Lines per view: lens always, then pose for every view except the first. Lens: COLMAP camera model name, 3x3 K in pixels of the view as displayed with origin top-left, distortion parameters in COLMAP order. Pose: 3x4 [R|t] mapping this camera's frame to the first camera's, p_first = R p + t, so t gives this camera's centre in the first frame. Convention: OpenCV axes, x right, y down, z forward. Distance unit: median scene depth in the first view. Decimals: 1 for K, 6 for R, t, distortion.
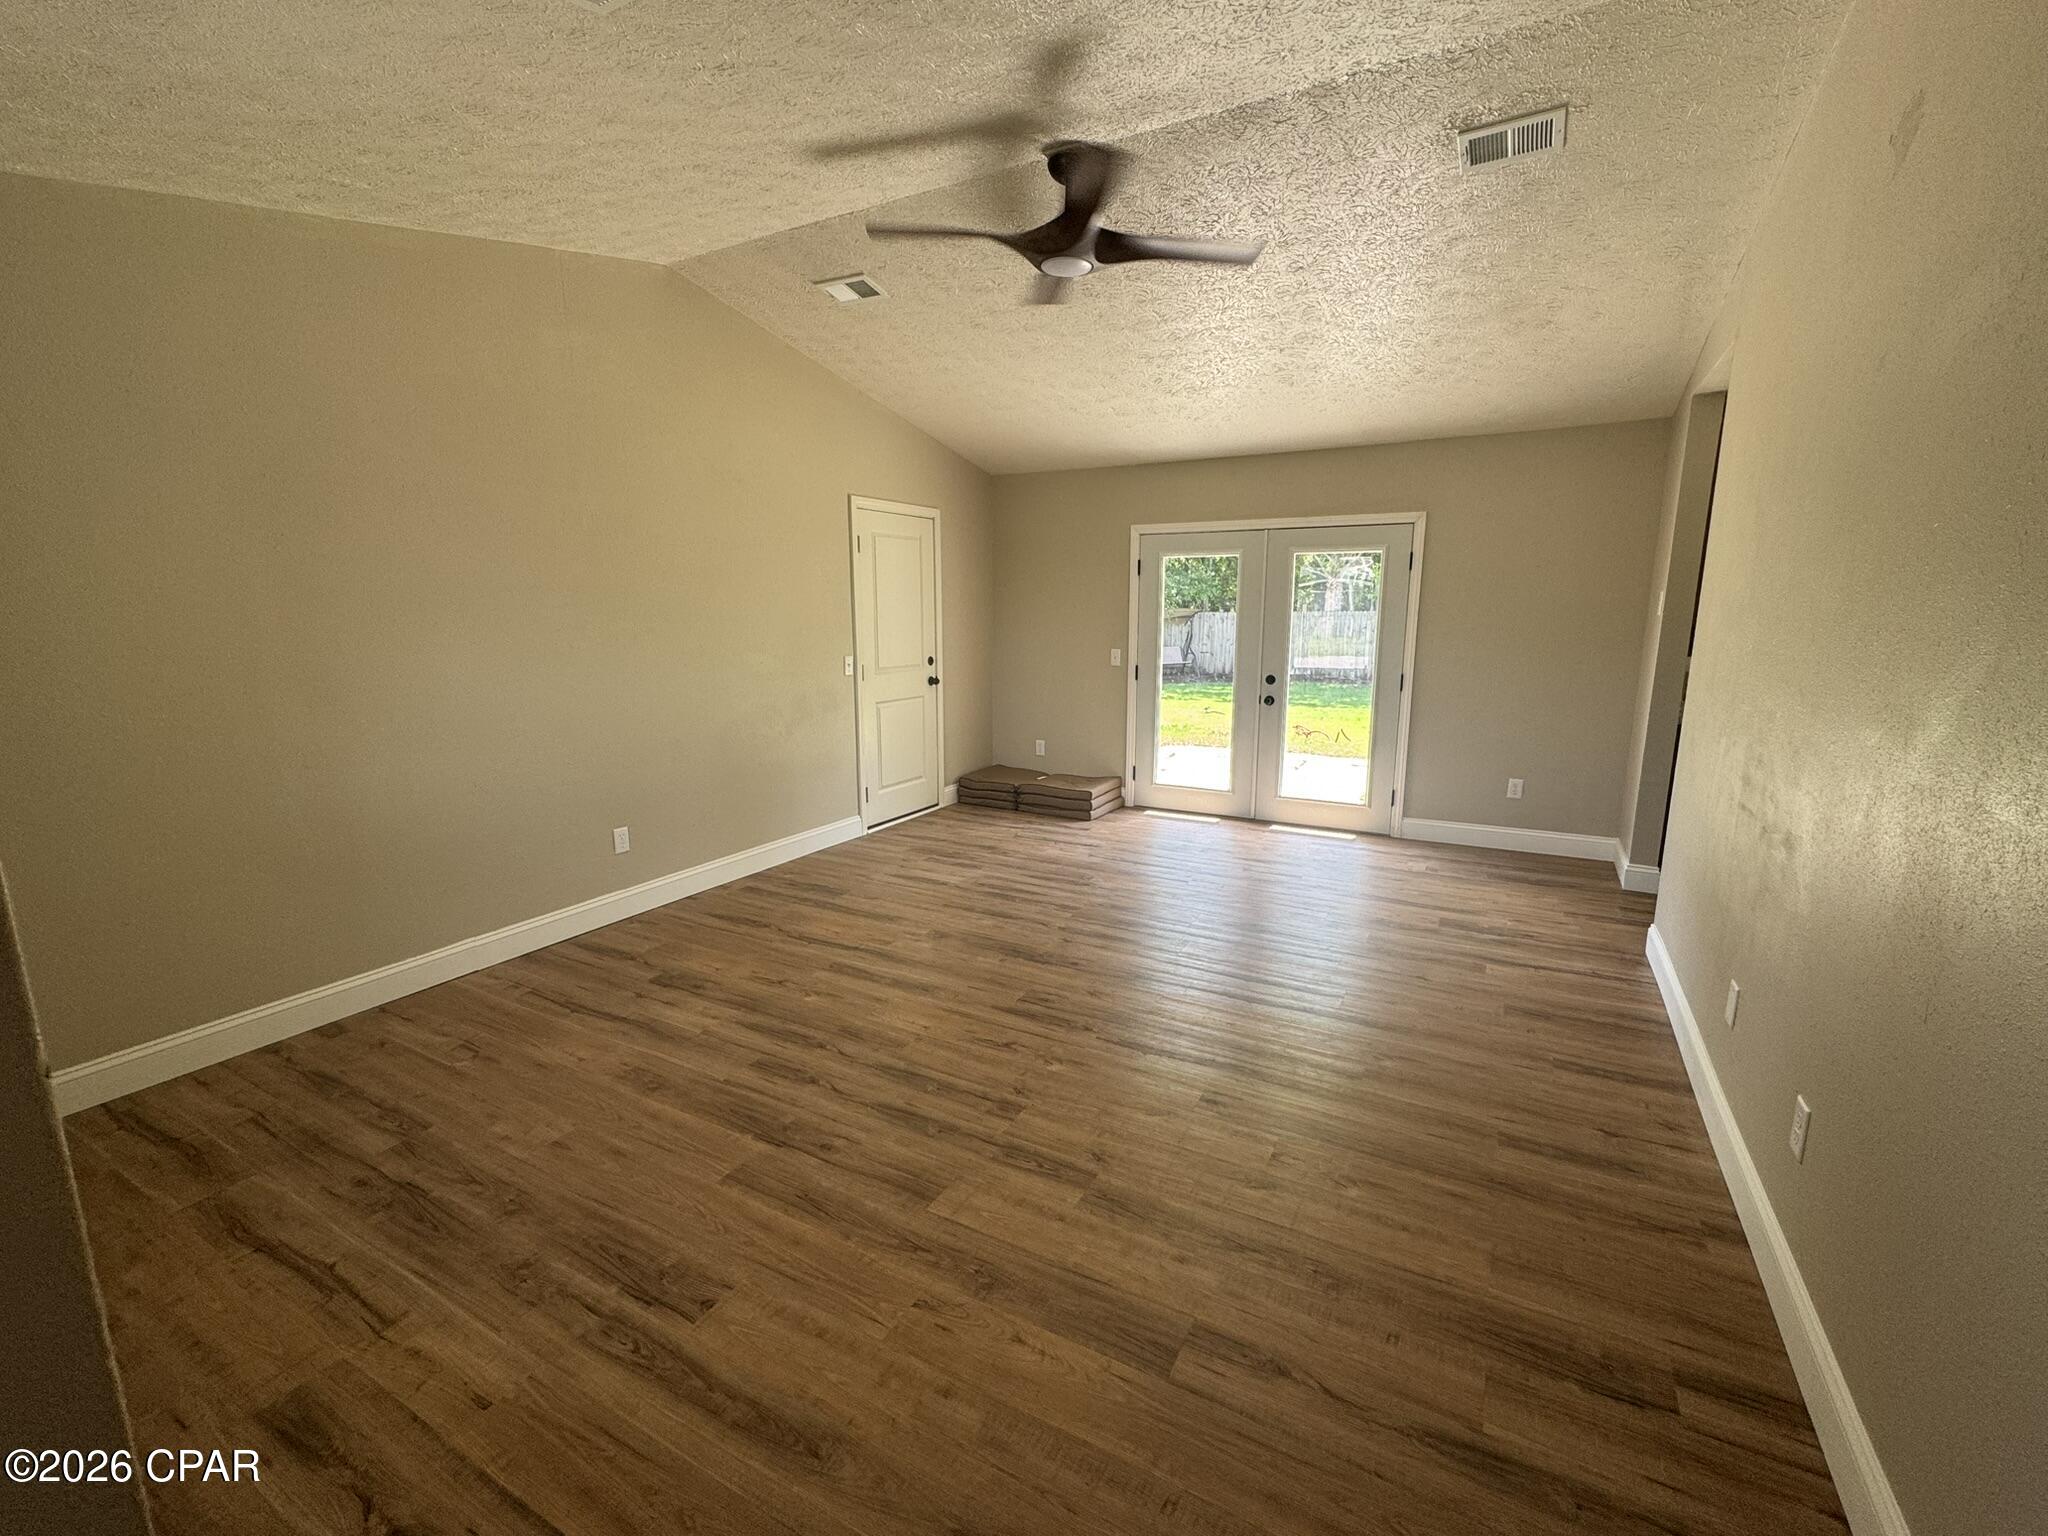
lens RADIAL K [[877.1, 0, 1024.0], [0, 877.1, 768.0], [0, 0, 1]] dist [-0.000400, -0.000078]
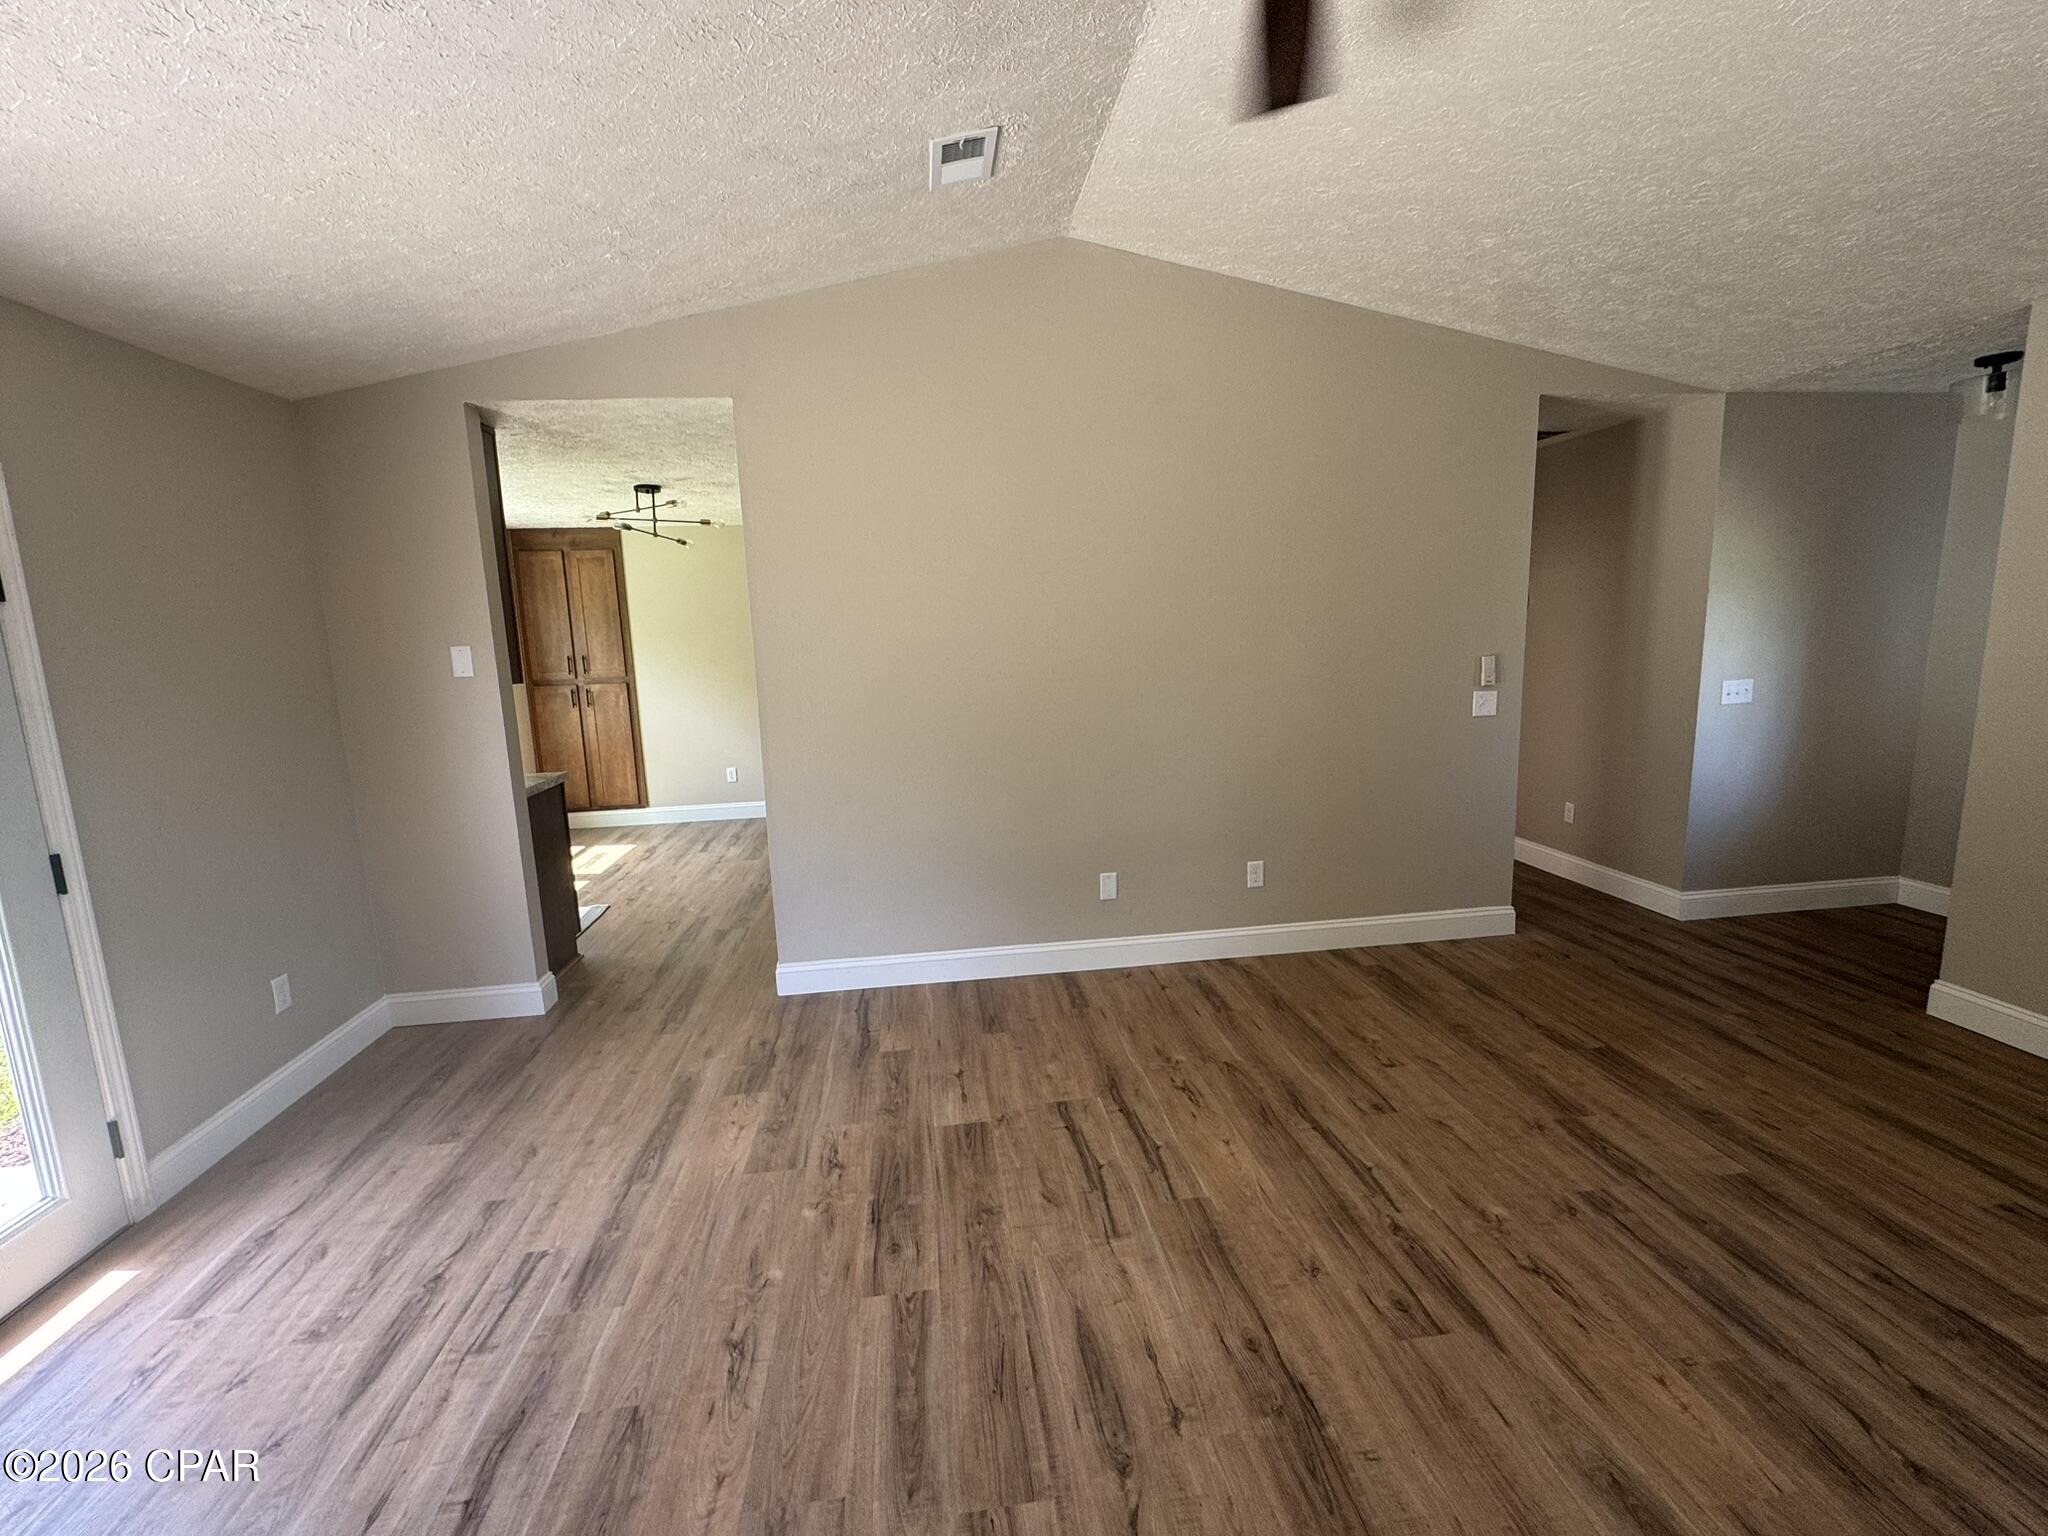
lens RADIAL K [[877.1, 0, 1024.0], [0, 877.1, 768.0], [0, 0, 1]] dist [-0.000400, -0.000078]
pose [[-0.593057, -0.104245, 0.798384, -0.315672], [0.183455, 0.948006, 0.260056, -0.337314], [-0.783982, 0.300696, -0.543097, 1.717808]]
